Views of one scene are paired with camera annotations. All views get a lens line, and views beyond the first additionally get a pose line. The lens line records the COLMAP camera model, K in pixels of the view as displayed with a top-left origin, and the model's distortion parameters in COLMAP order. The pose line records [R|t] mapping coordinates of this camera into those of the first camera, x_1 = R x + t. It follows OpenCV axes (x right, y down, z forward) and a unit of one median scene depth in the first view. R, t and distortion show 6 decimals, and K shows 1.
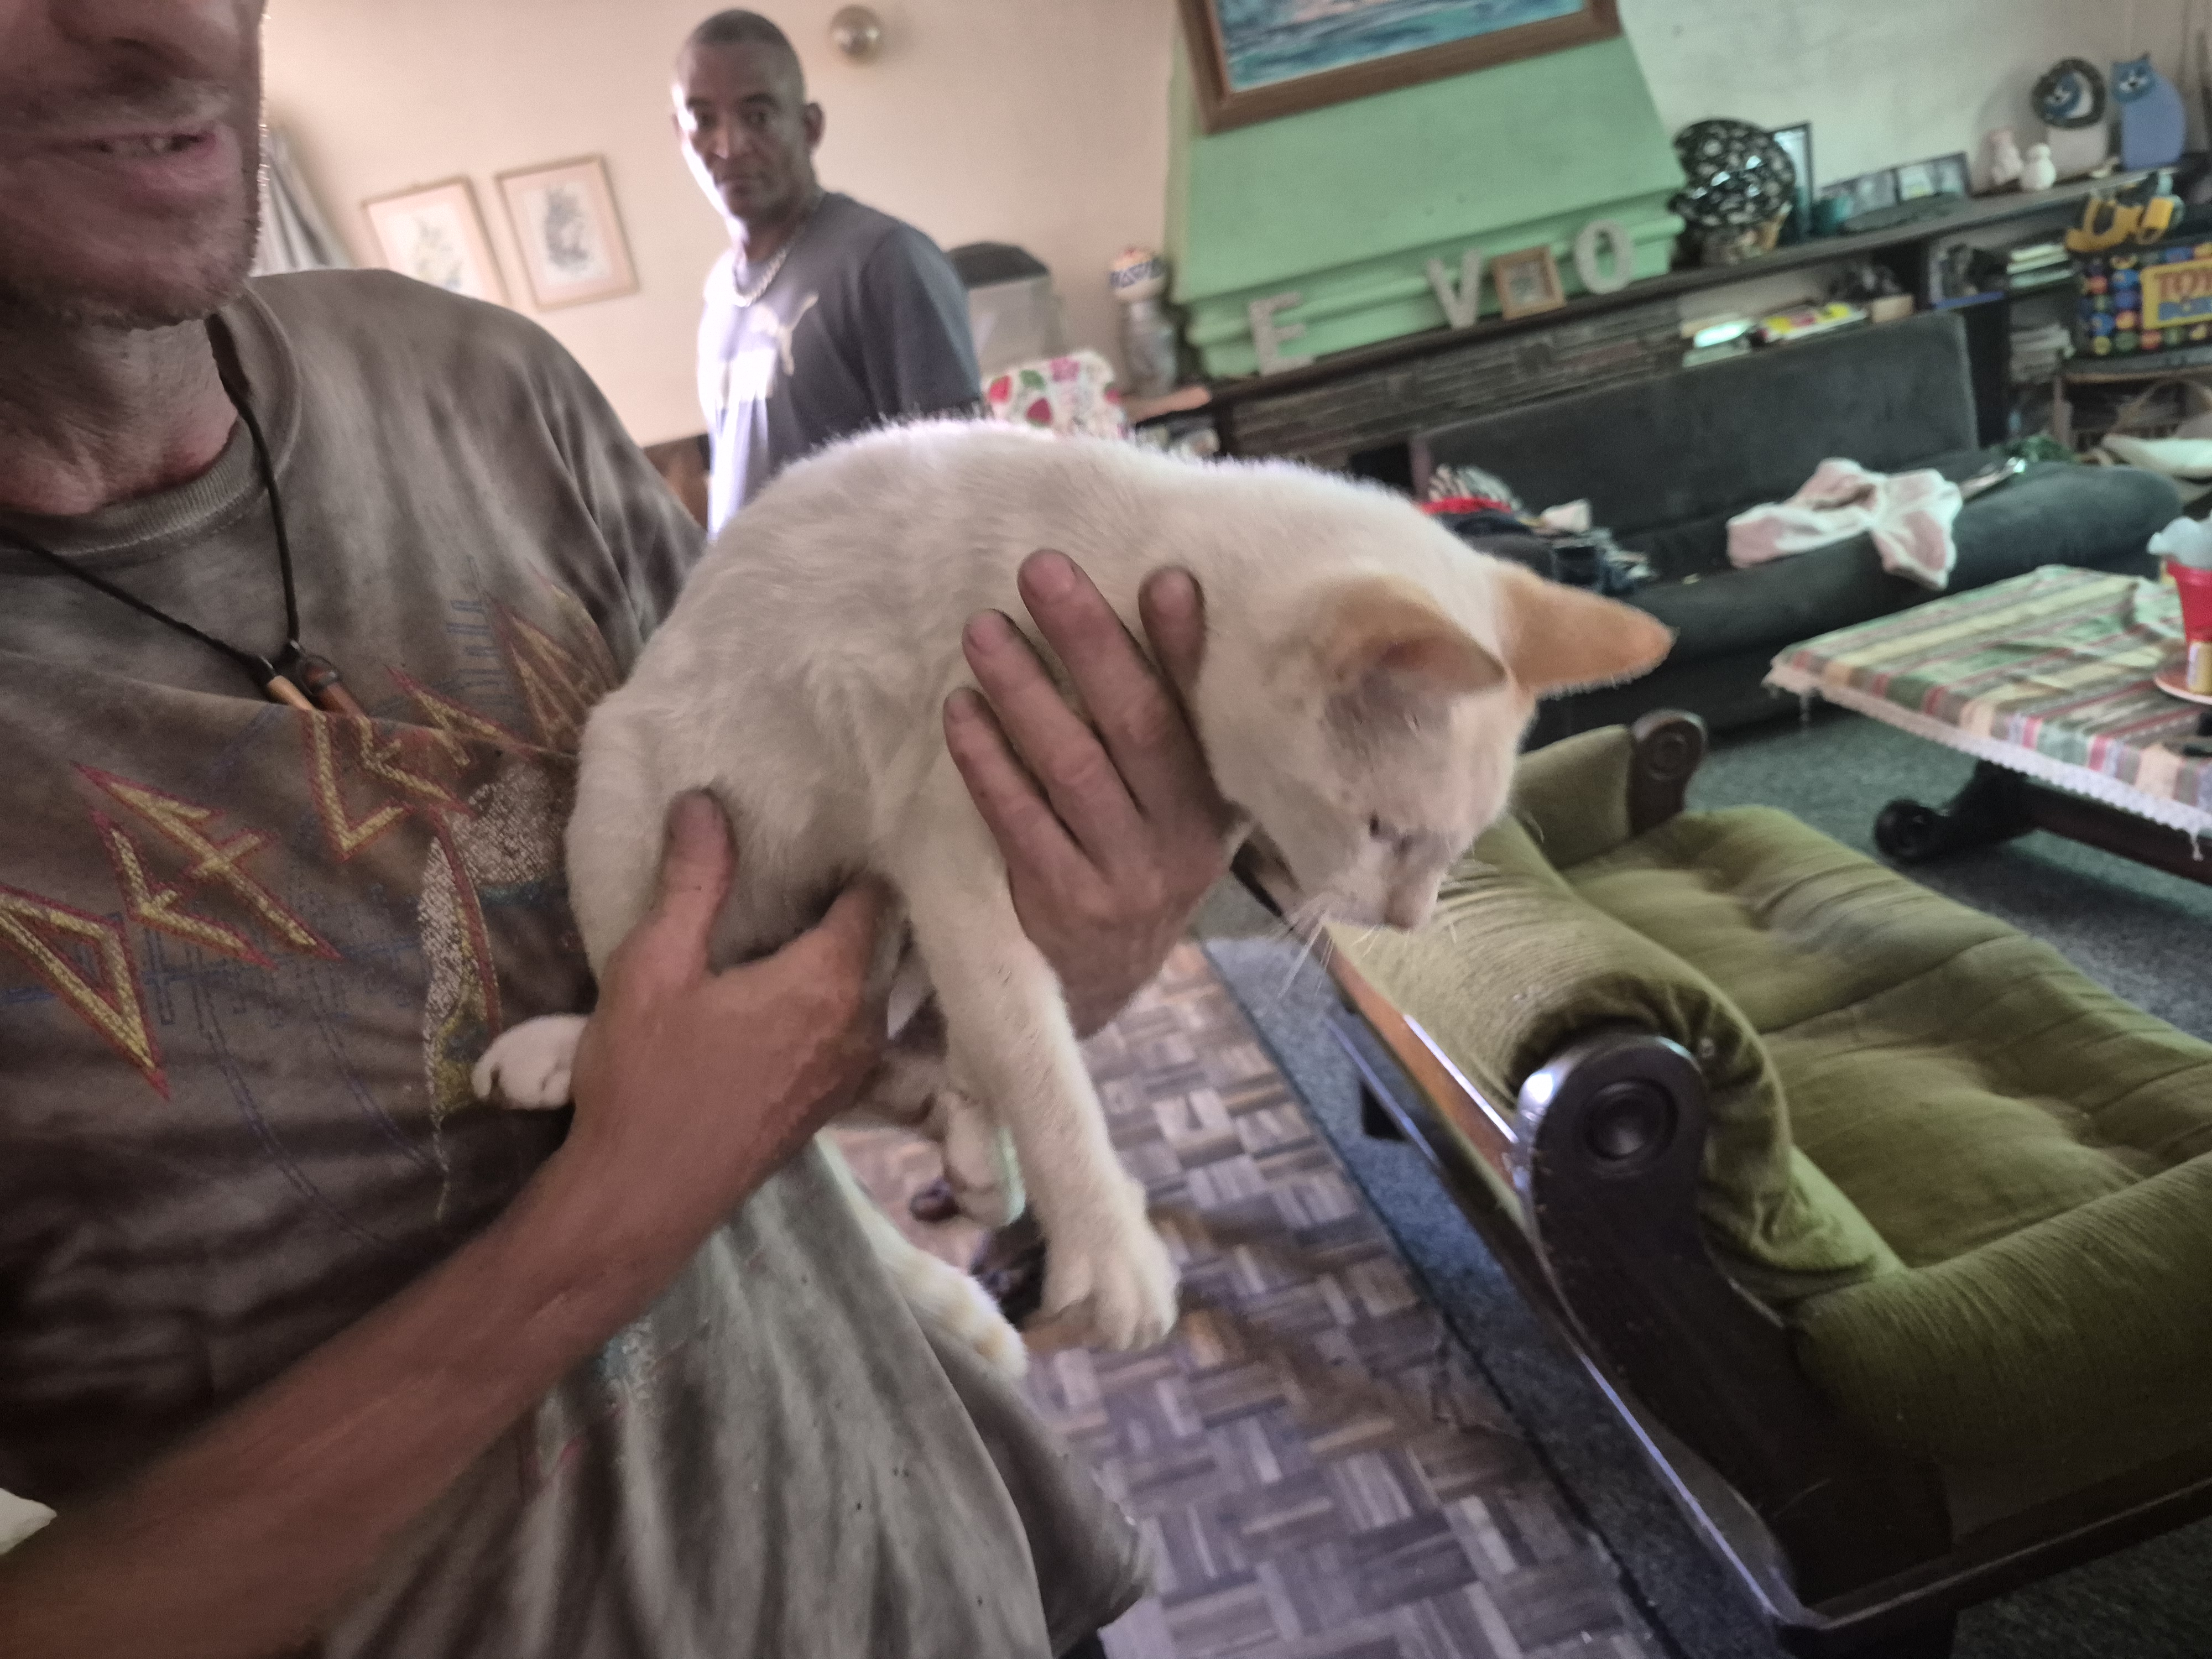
lens RADIAL K [[1479.7, 0, 1106.0], [0, 1479.7, 829.5], [0, 0, 1]] dist [-0.001717, -0.003623]
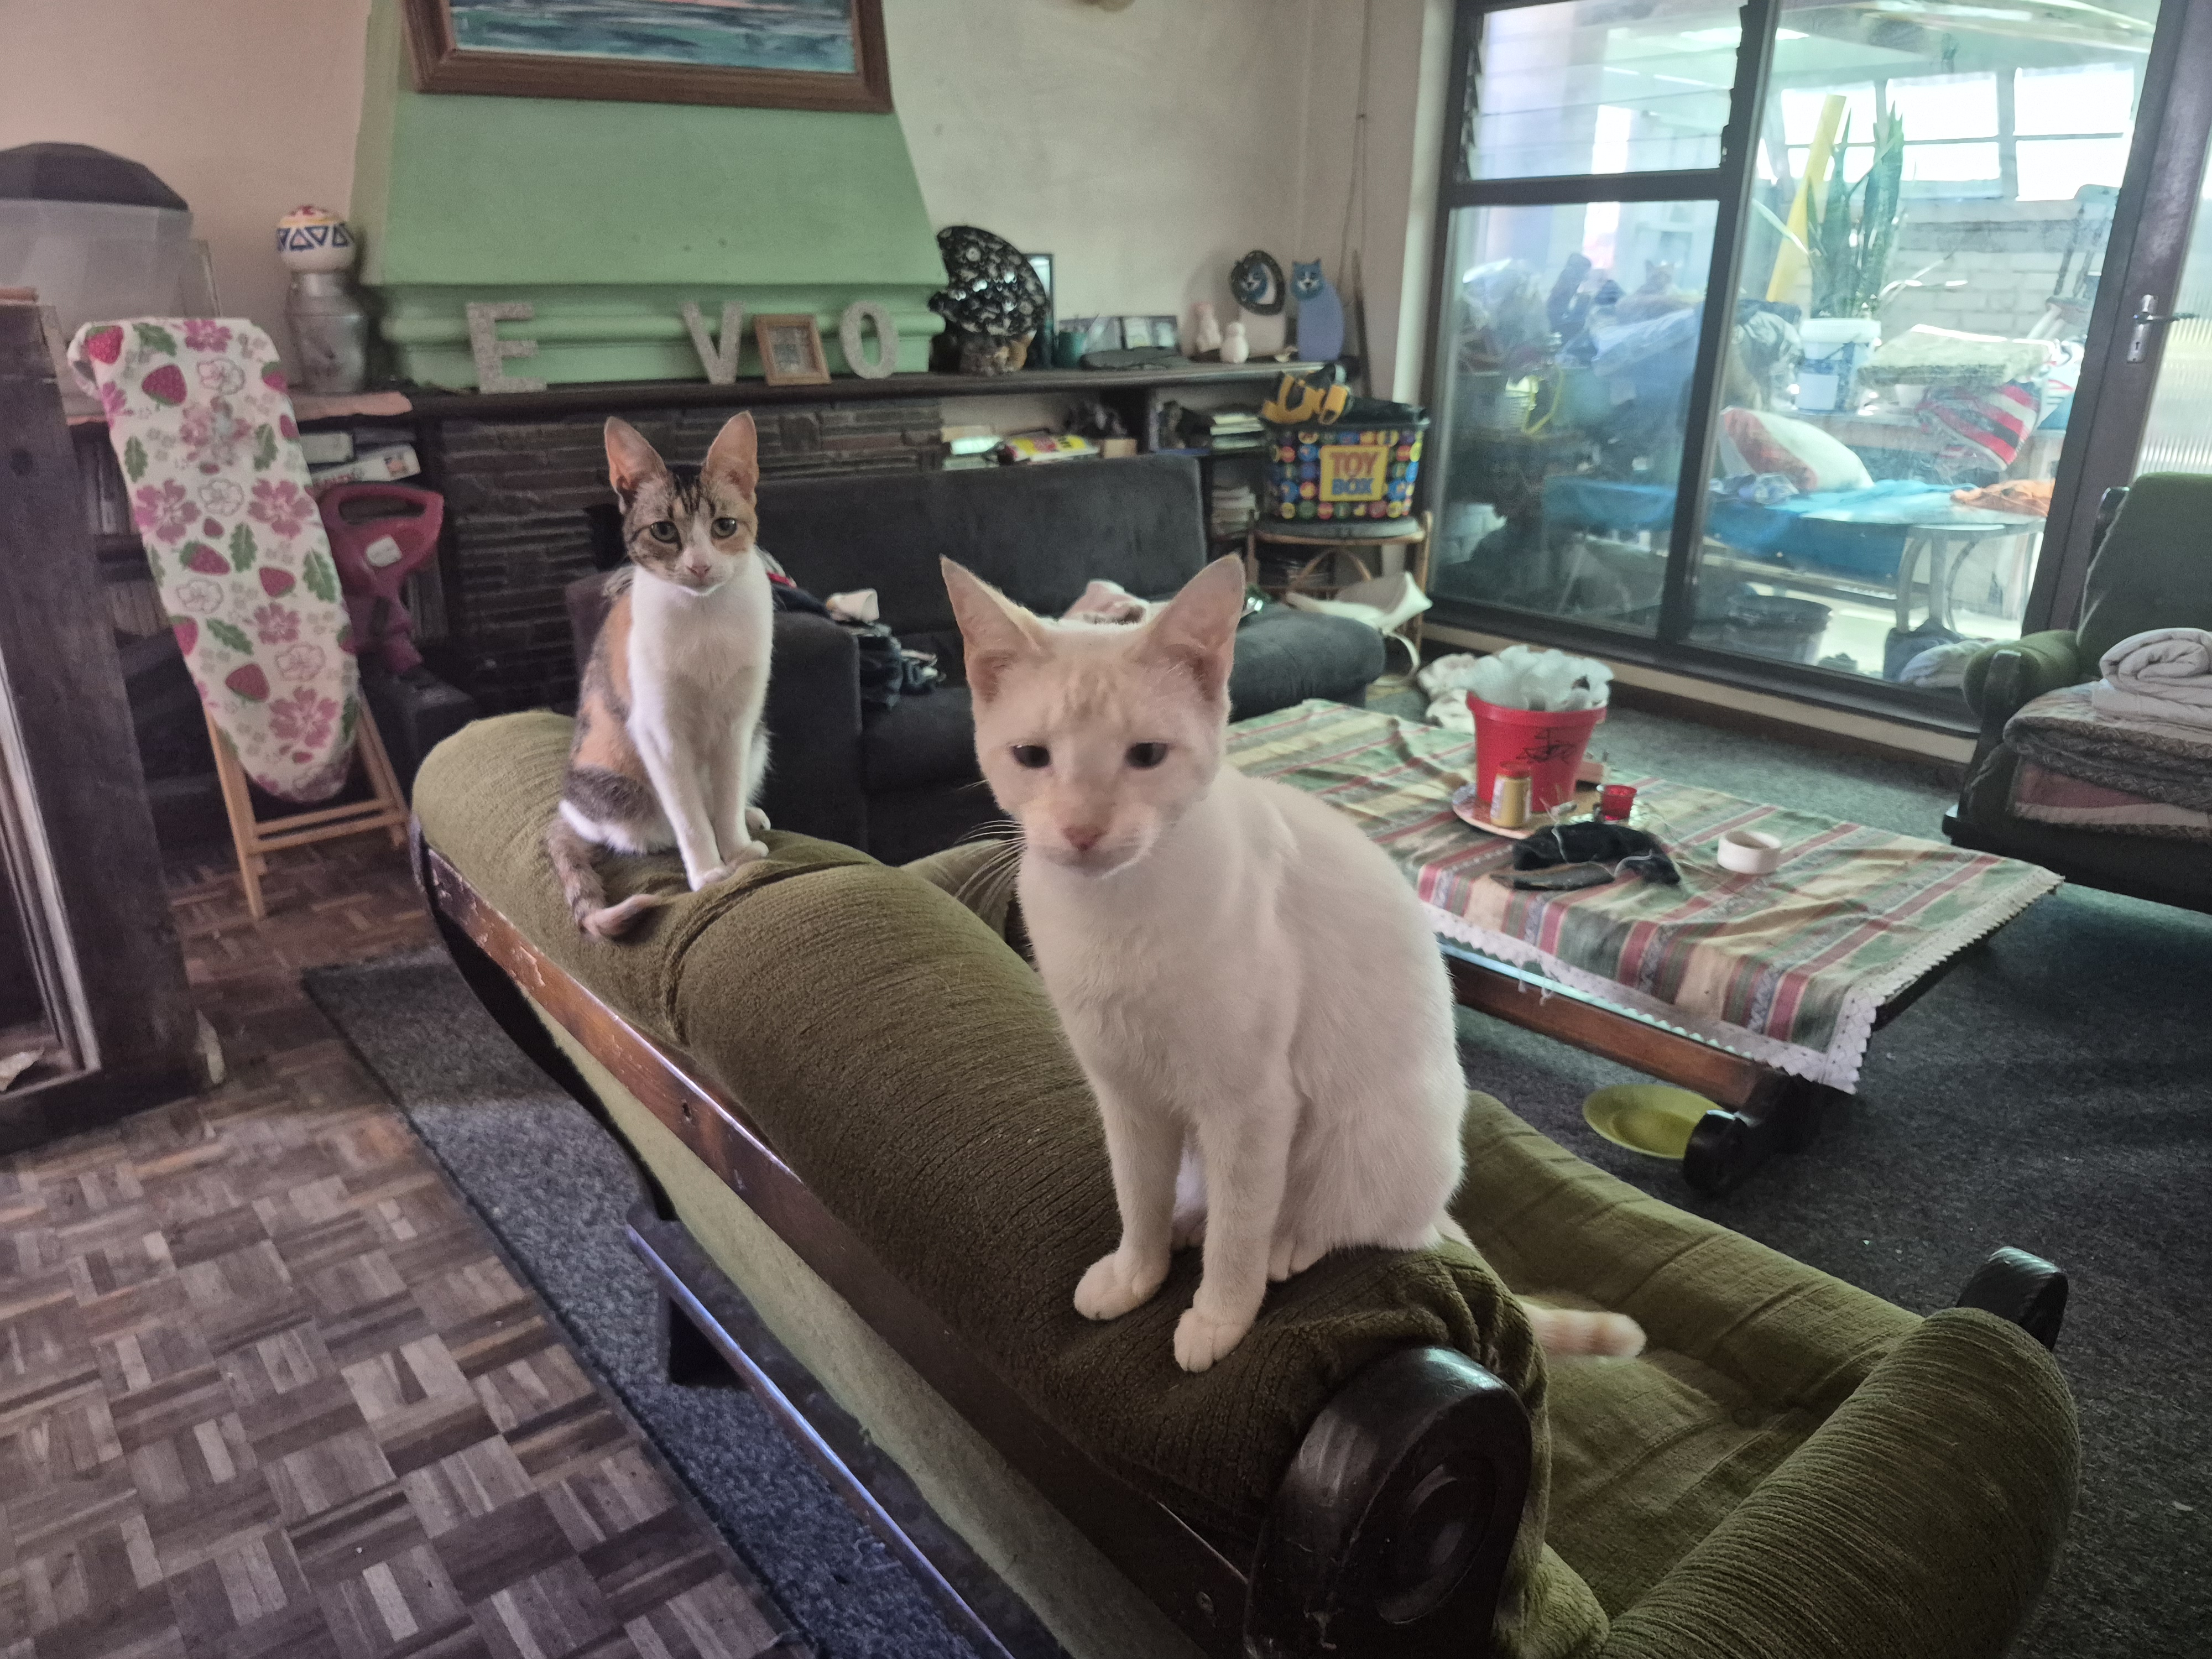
lens RADIAL K [[1494.6, 0, 1076.3], [0, 1494.6, 846.5], [0, 0, 1]] dist [0.082196, -0.123088]
pose [[0.867200, 0.032699, 0.496886, -0.016314], [-0.002797, 0.998146, -0.060804, -0.007130], [-0.497953, 0.051340, 0.865683, 0.120205]]
